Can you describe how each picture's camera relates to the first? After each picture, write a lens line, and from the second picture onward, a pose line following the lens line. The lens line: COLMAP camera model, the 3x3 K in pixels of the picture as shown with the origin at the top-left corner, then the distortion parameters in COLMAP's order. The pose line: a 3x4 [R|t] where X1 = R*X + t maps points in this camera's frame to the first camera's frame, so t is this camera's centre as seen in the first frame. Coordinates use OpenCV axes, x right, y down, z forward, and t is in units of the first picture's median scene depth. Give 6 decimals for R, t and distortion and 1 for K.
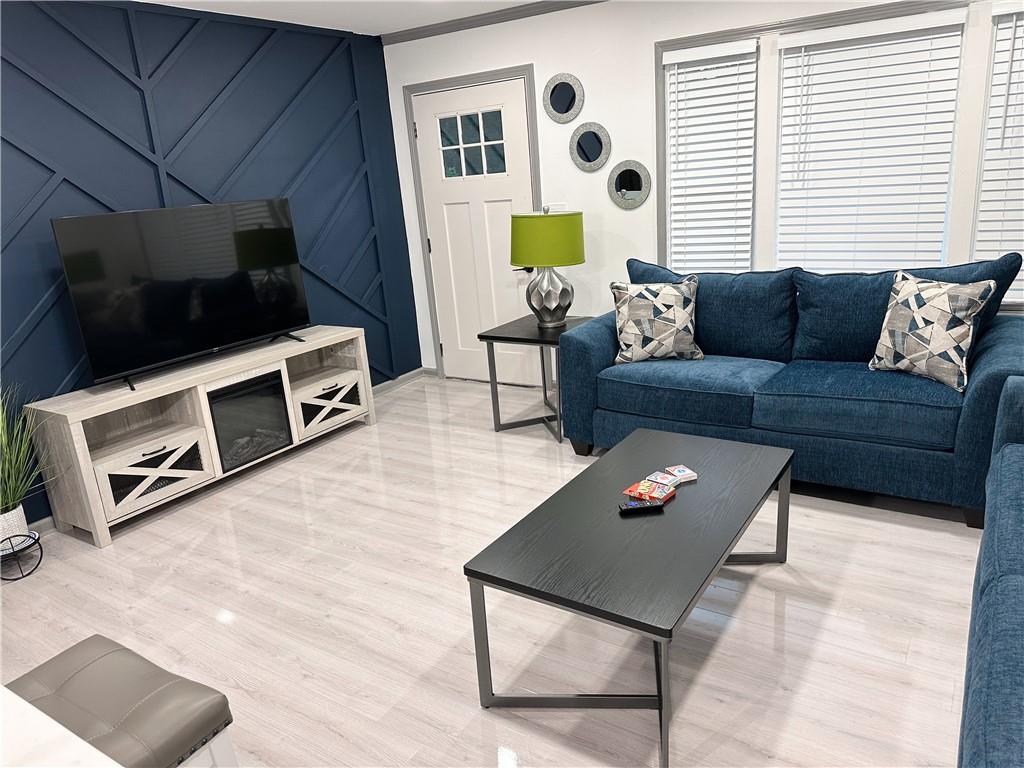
lens RADIAL K [[712.0, 0, 511.3], [0, 712.0, 380.4], [0, 0, 1]] dist [0.001277, -0.012068]
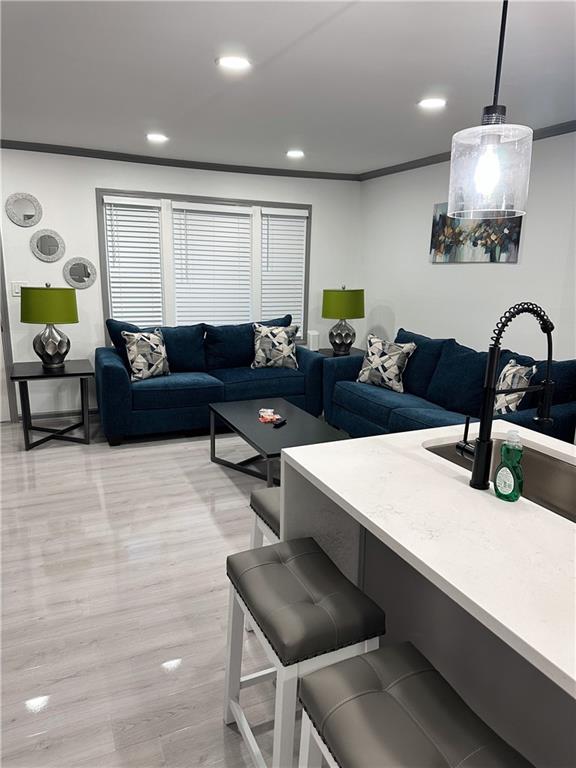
lens RADIAL K [[534.0, 0, 290.4], [0, 534.0, 386.2], [0, 0, 1]] dist [0.001277, -0.012068]
pose [[0.513193, -0.094584, 0.853046, -0.713393], [0.174941, 0.984571, 0.003923, 0.044109], [-0.840255, 0.147220, 0.521822, 0.075303]]
